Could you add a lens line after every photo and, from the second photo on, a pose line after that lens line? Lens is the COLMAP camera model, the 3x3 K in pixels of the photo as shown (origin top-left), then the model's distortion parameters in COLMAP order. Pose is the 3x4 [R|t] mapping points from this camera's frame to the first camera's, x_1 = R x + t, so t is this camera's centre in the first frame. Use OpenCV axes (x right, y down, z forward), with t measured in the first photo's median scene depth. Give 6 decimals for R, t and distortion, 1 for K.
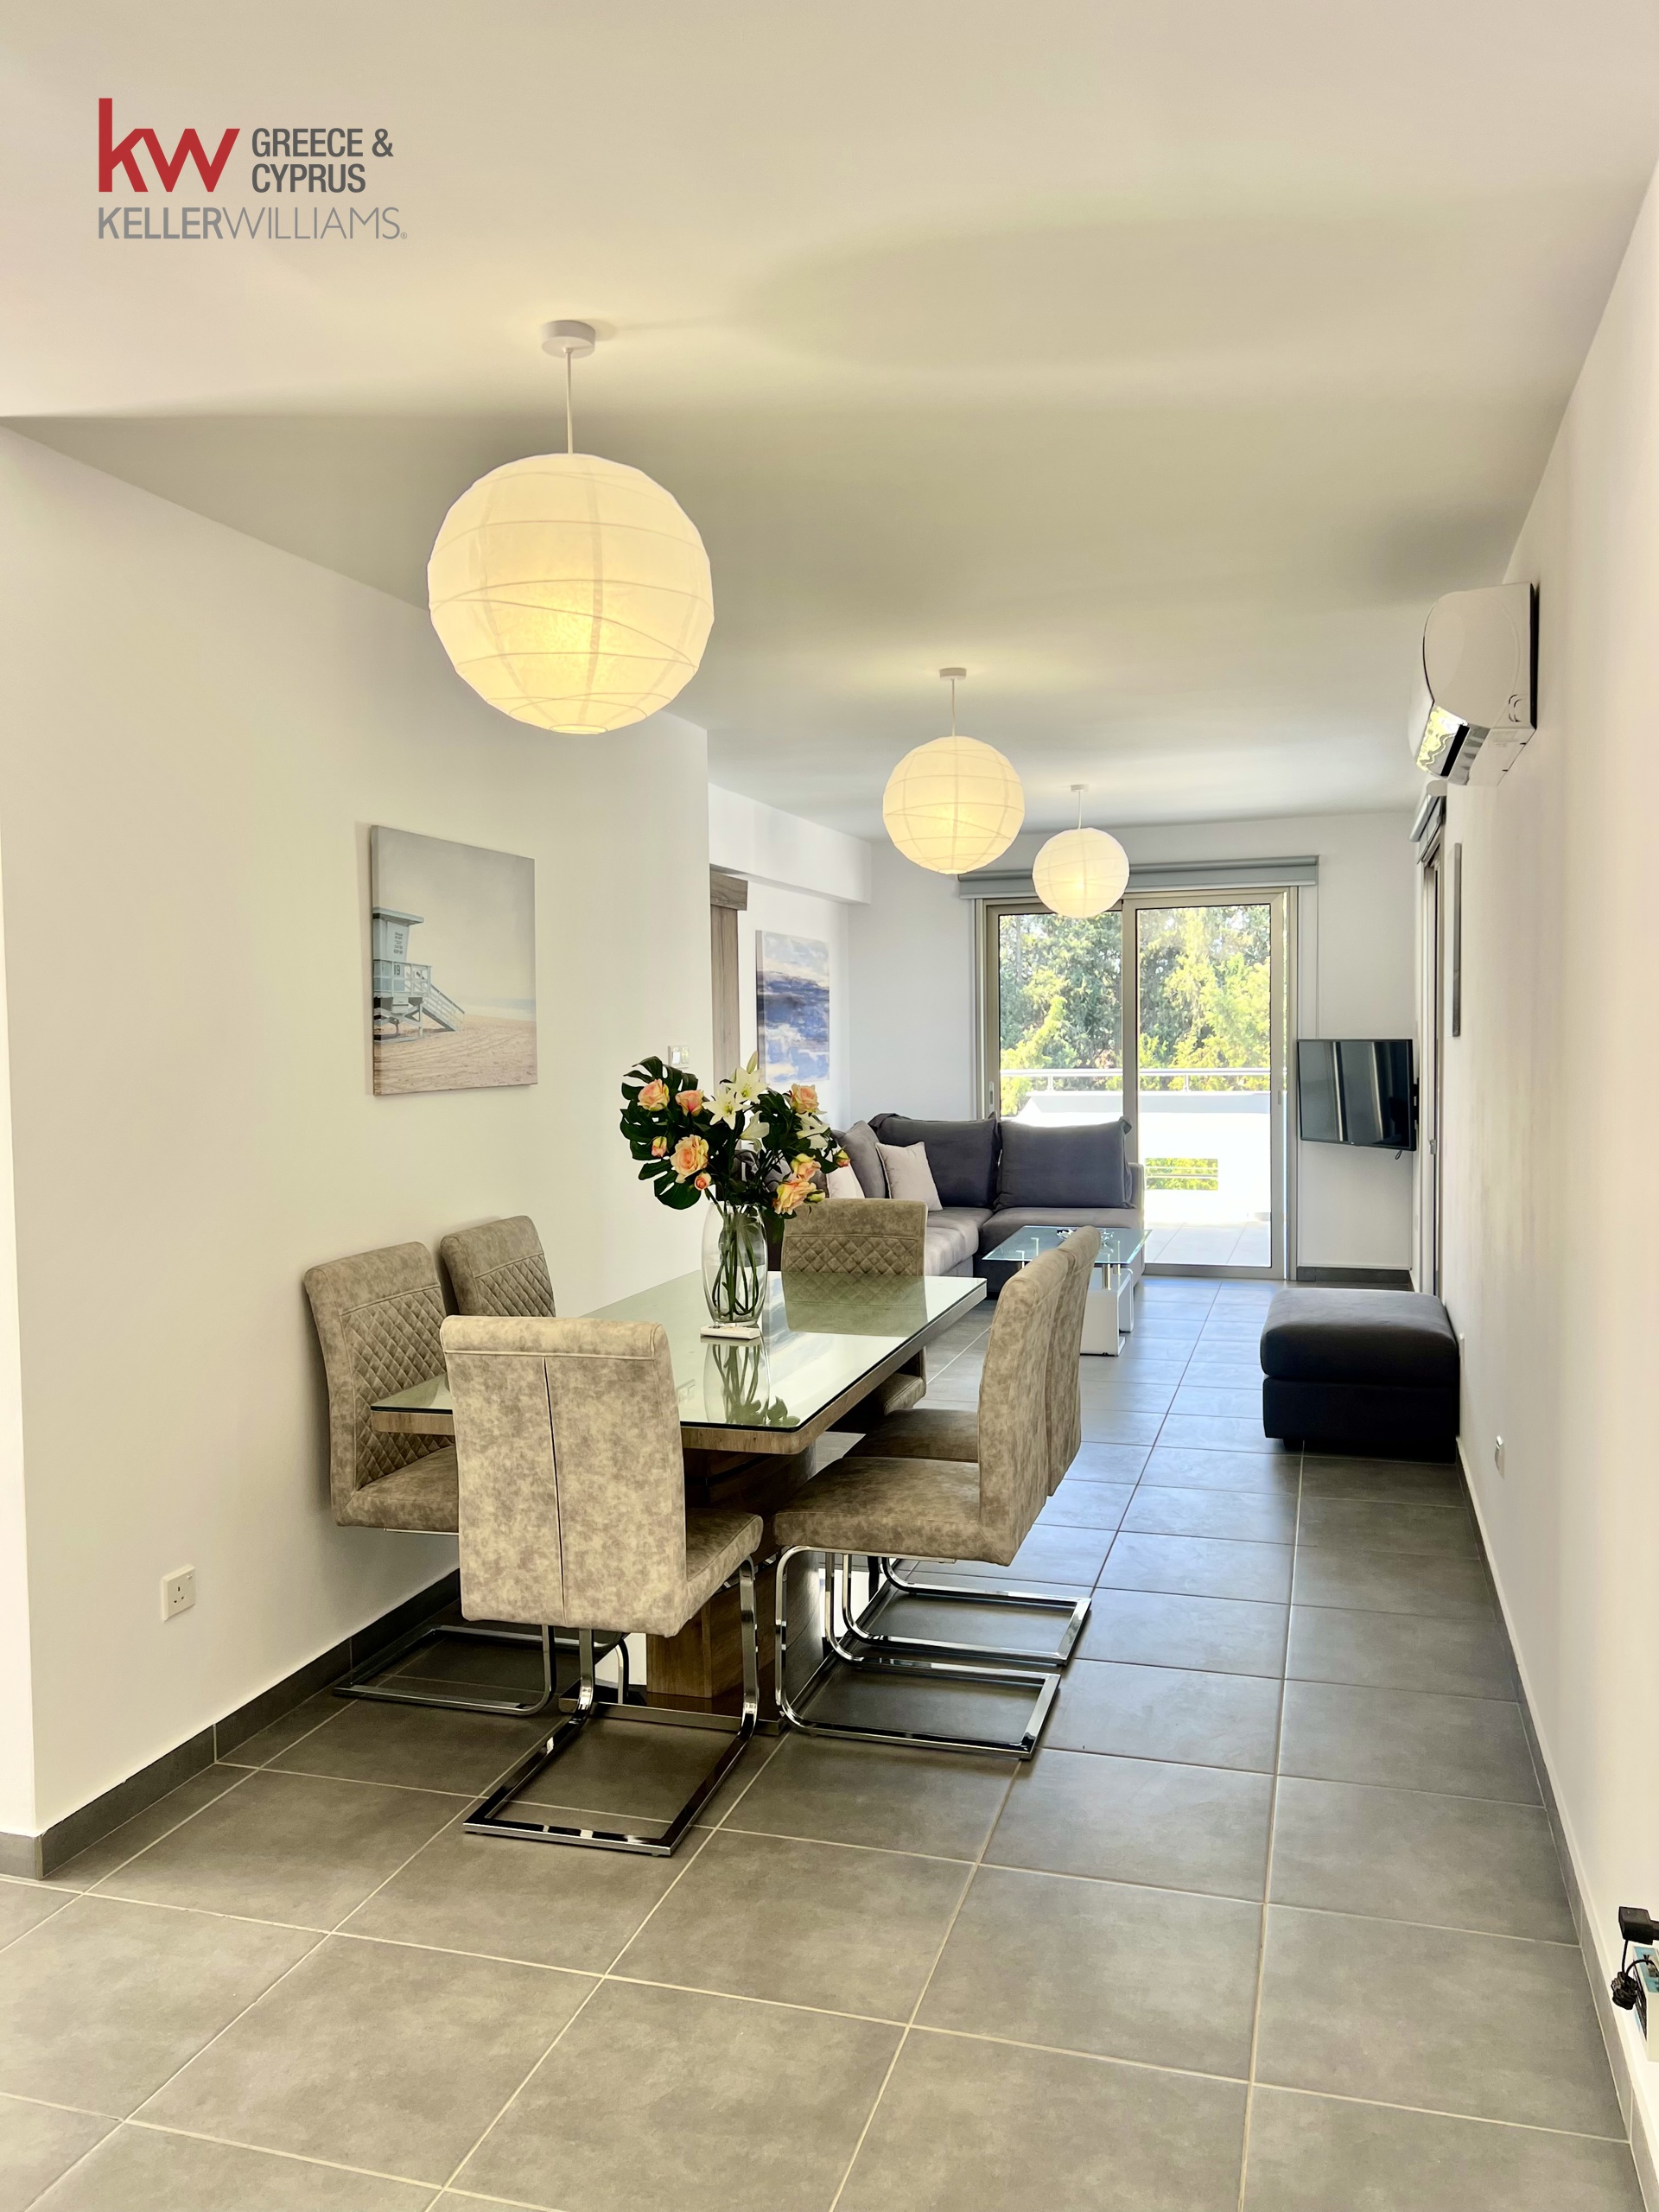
lens RADIAL K [[1654.7, 0, 821.4], [0, 1654.7, 1128.4], [0, 0, 1]] dist [0.081331, -0.100106]
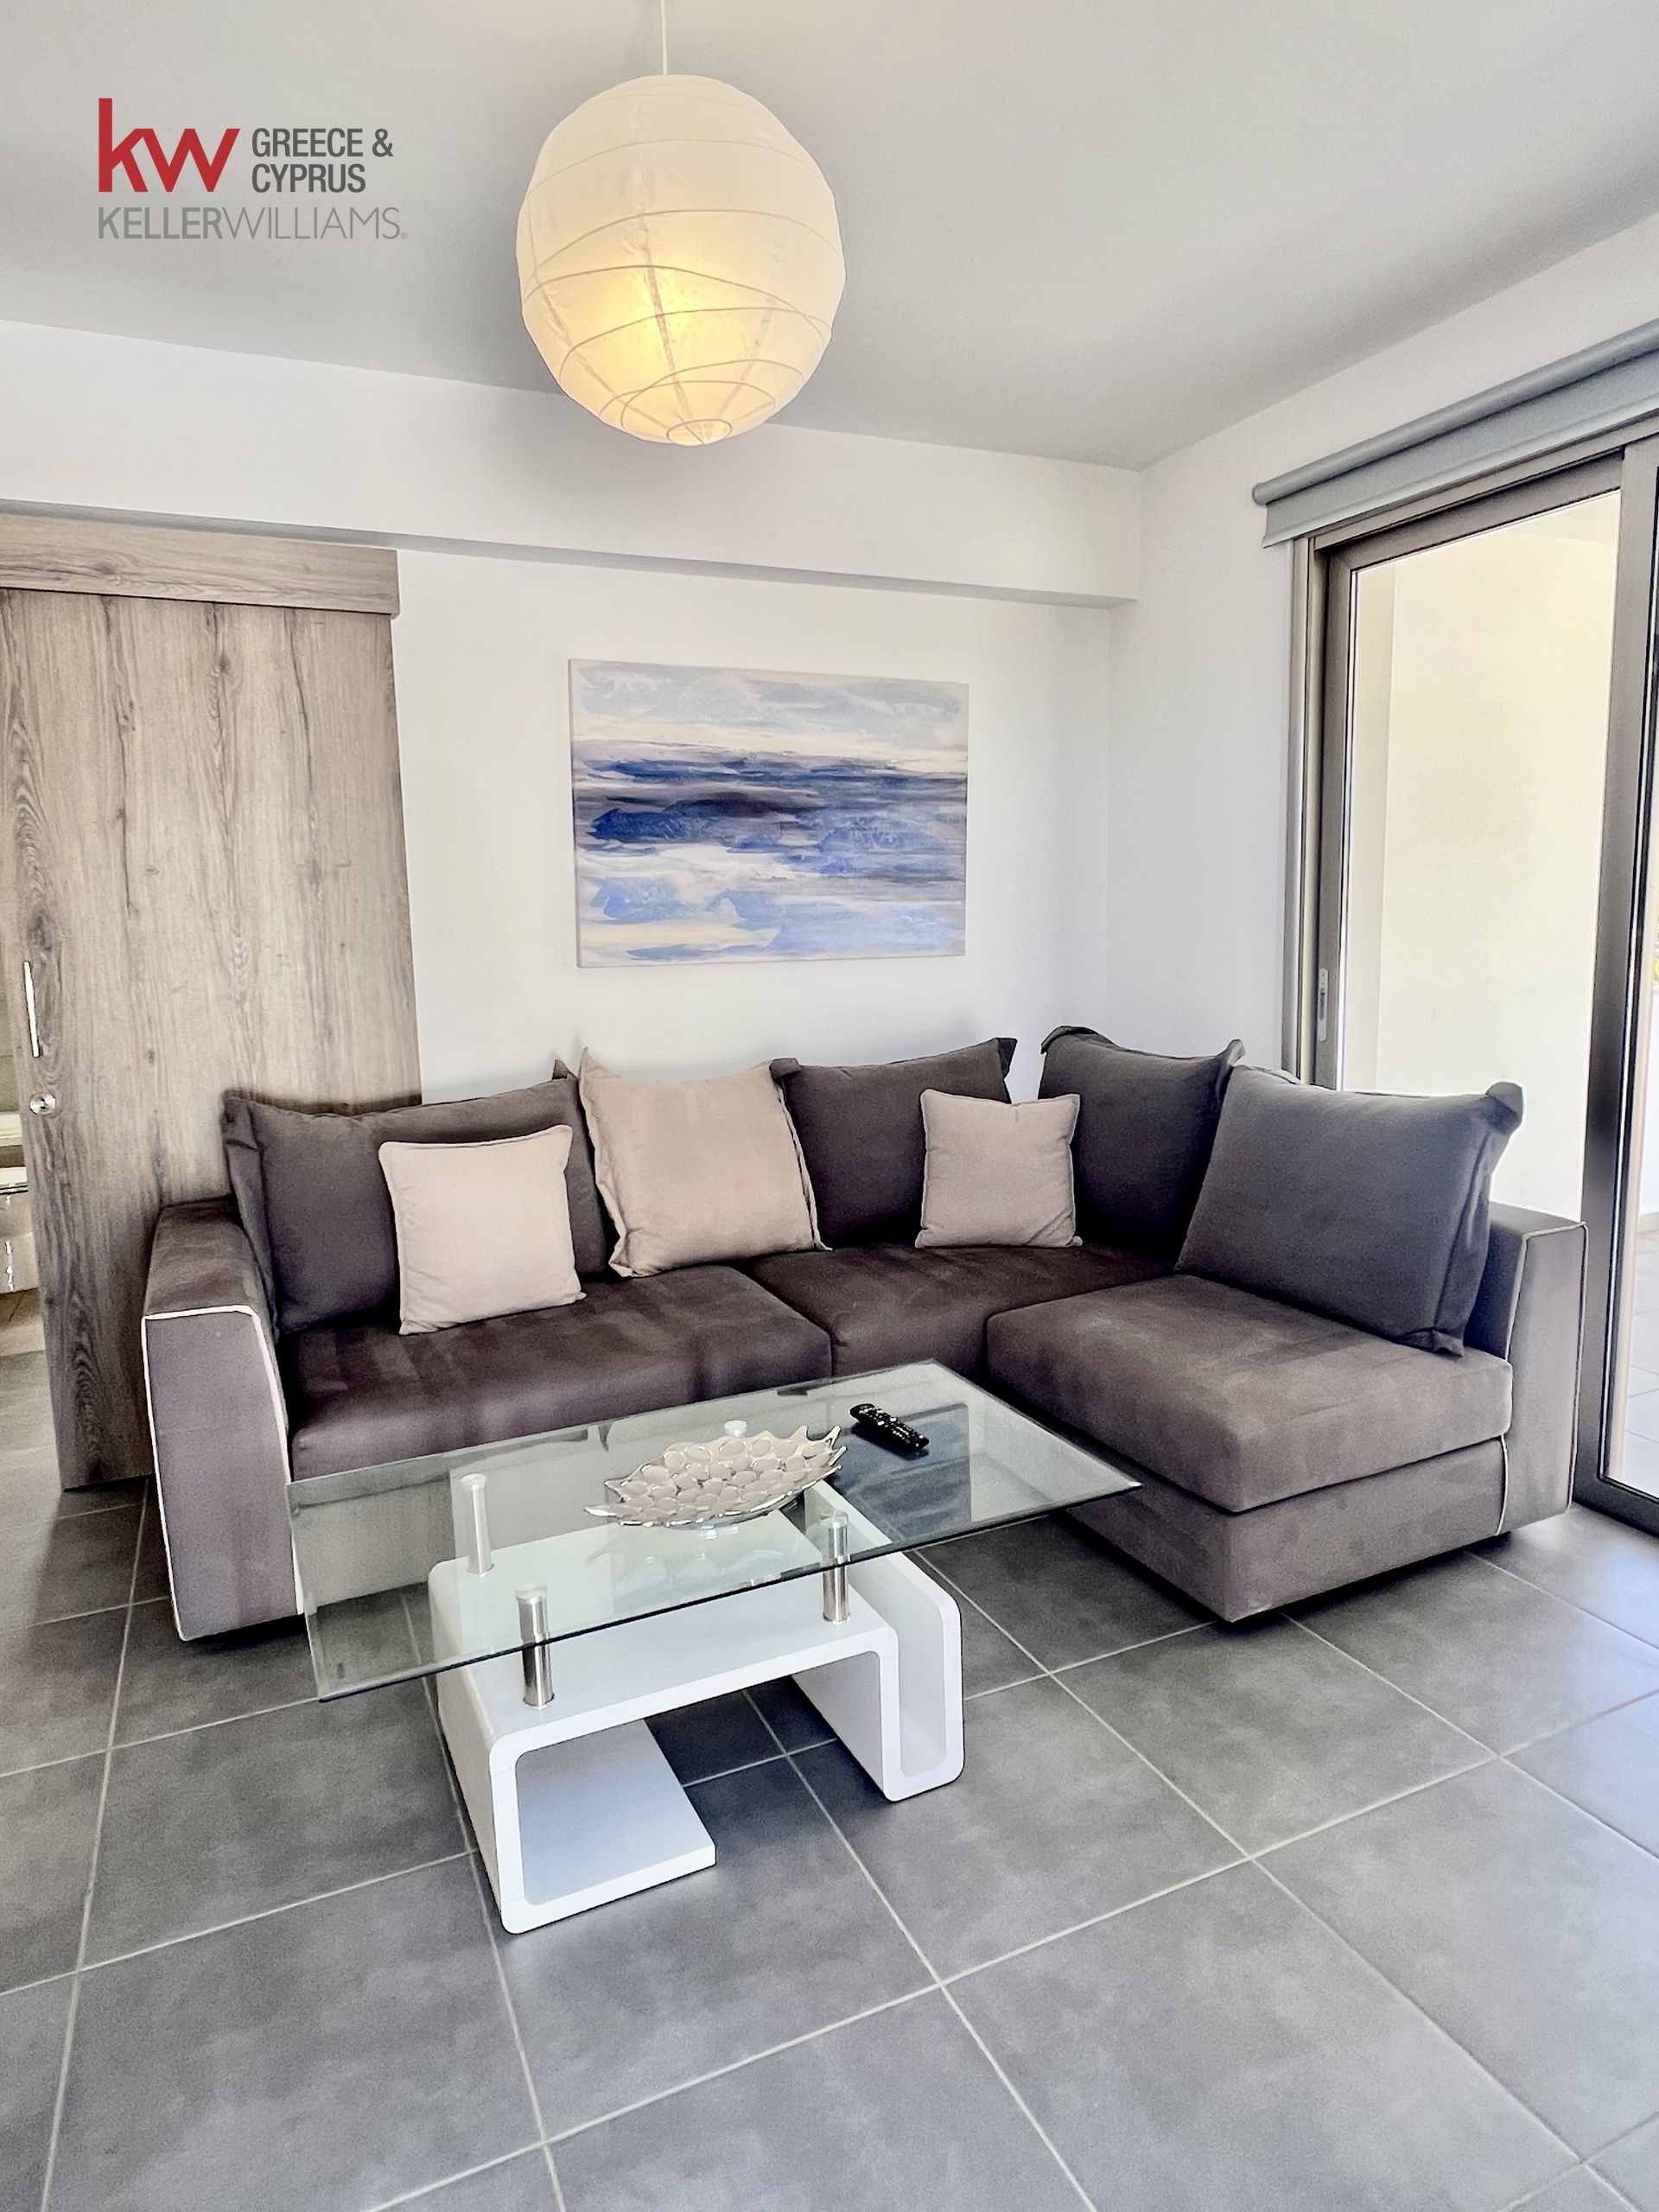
lens RADIAL K [[1308.4, 0, 825.3], [0, 1308.4, 1099.4], [0, 0, 1]] dist [0.004762, -0.000687]
pose [[0.660997, 0.110648, -0.742186, 0.291059], [-0.033756, 0.992452, 0.117895, -0.031771], [0.749629, -0.052875, 0.659743, 0.700790]]
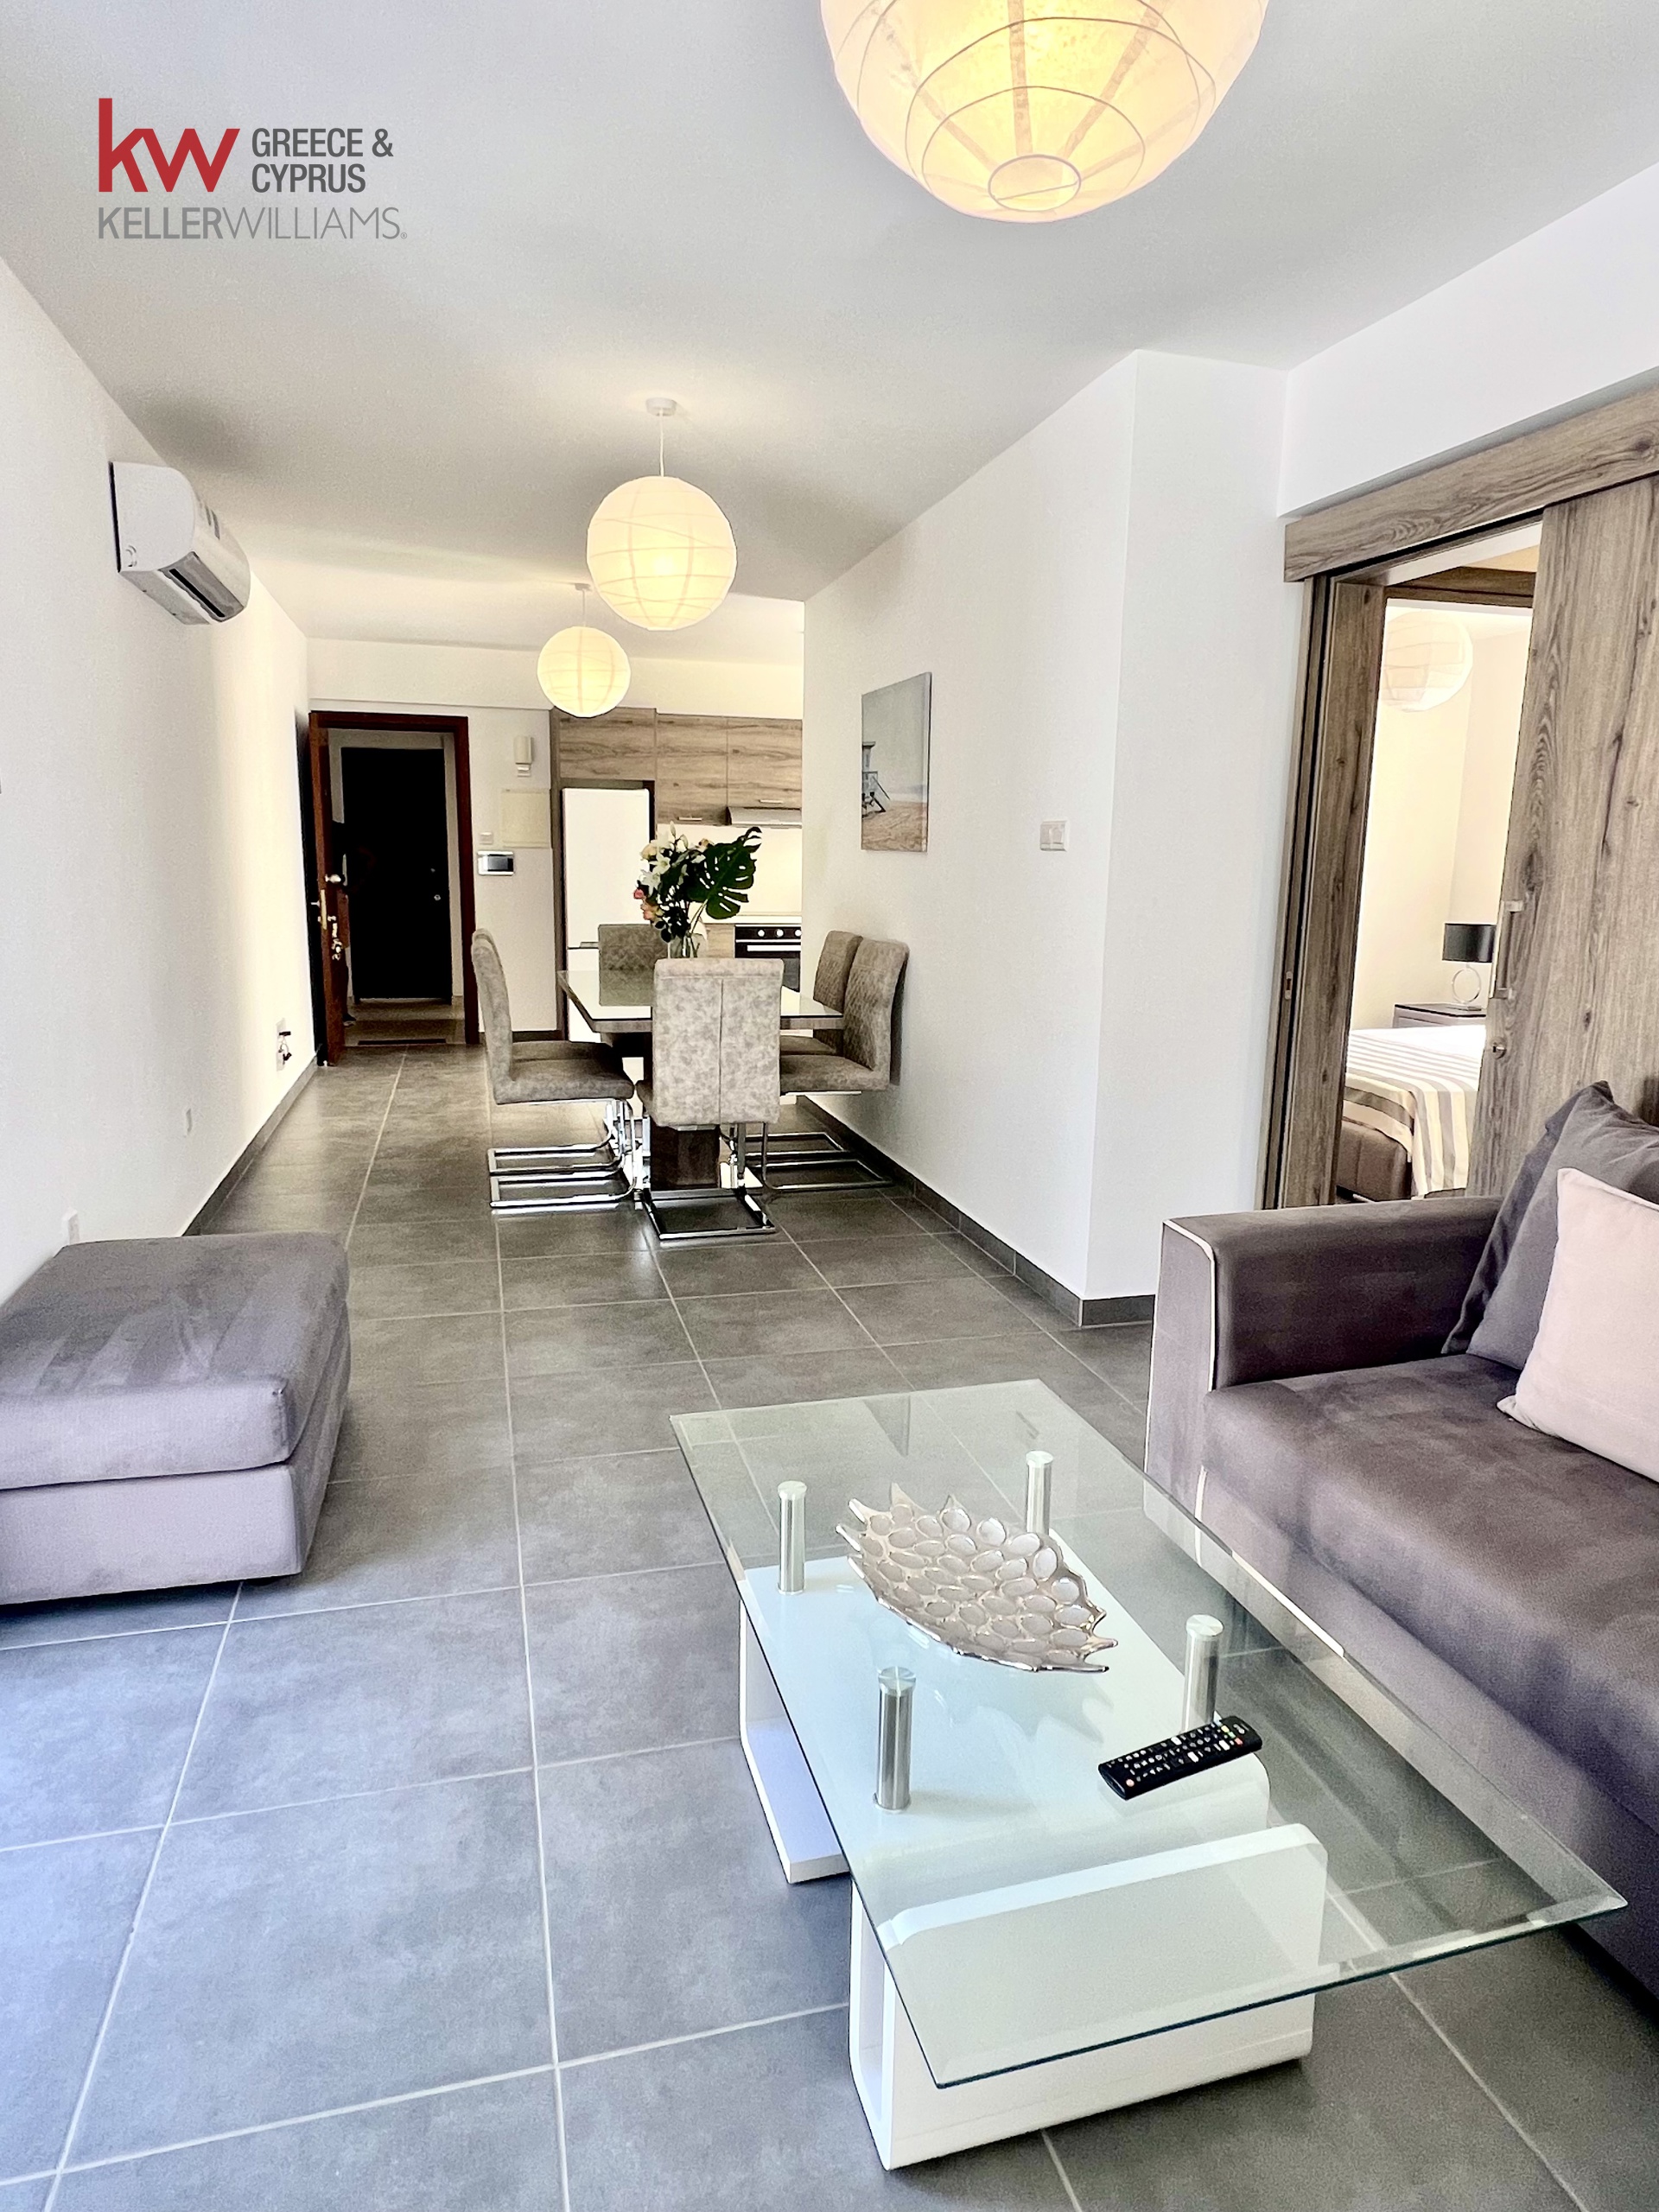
lens RADIAL K [[1308.4, 0, 823.9], [0, 1308.4, 1106.1], [0, 0, 1]] dist [0.004762, -0.000687]
pose [[-0.850085, 0.109191, -0.515202, 0.226219], [-0.030589, 0.966382, 0.255285, -0.047509], [0.525757, 0.232773, -0.818167, 0.939195]]
